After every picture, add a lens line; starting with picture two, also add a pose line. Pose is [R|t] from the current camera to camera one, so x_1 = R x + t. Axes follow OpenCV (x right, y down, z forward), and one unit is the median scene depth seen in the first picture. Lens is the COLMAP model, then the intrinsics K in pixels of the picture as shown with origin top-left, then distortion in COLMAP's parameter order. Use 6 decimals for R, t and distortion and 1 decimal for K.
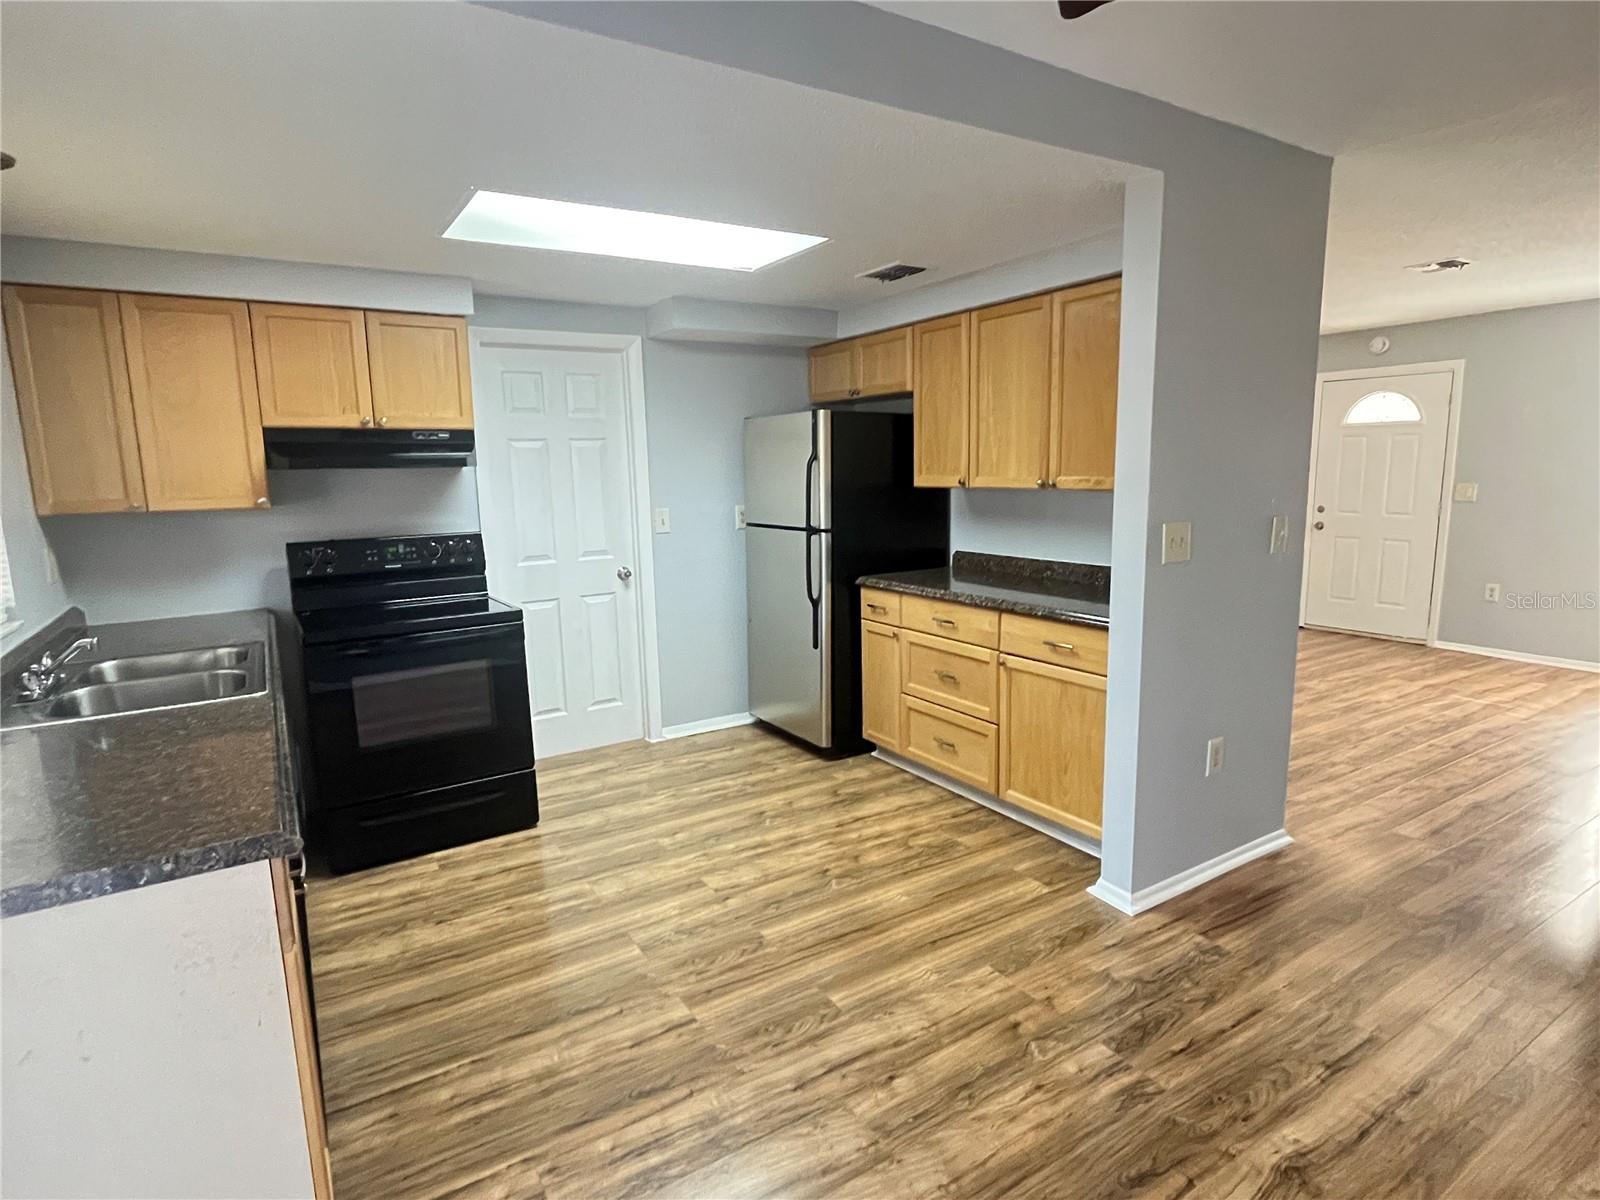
lens RADIAL K [[838.3, 0, 782.5], [0, 838.3, 594.3], [0, 0, 1]] dist [-0.026406, -0.001240]
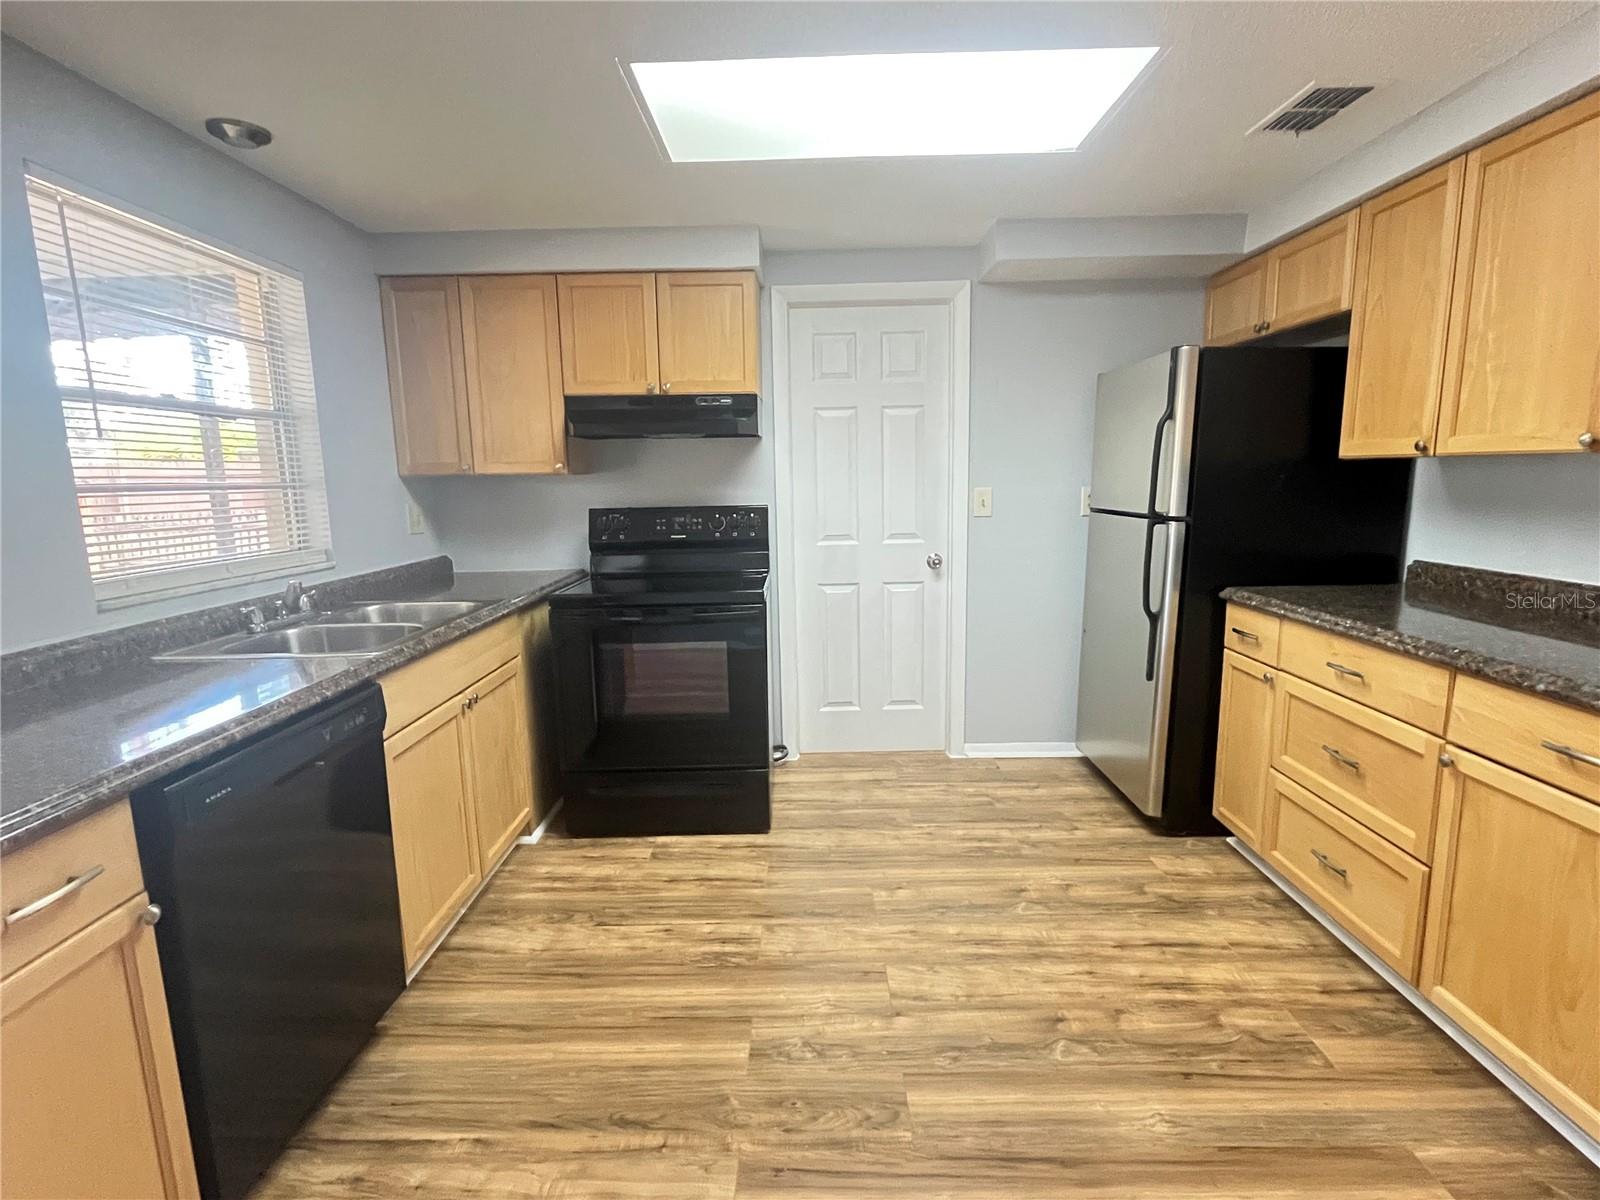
lens RADIAL K [[761.7, 0, 794.4], [0, 761.7, 595.4], [0, 0, 1]] dist [-0.007945, -0.000723]
pose [[0.846755, 0.090570, -0.524216, 0.133770], [-0.080581, 0.995867, 0.041899, -0.013252], [0.525844, 0.006764, 0.850554, 0.309326]]
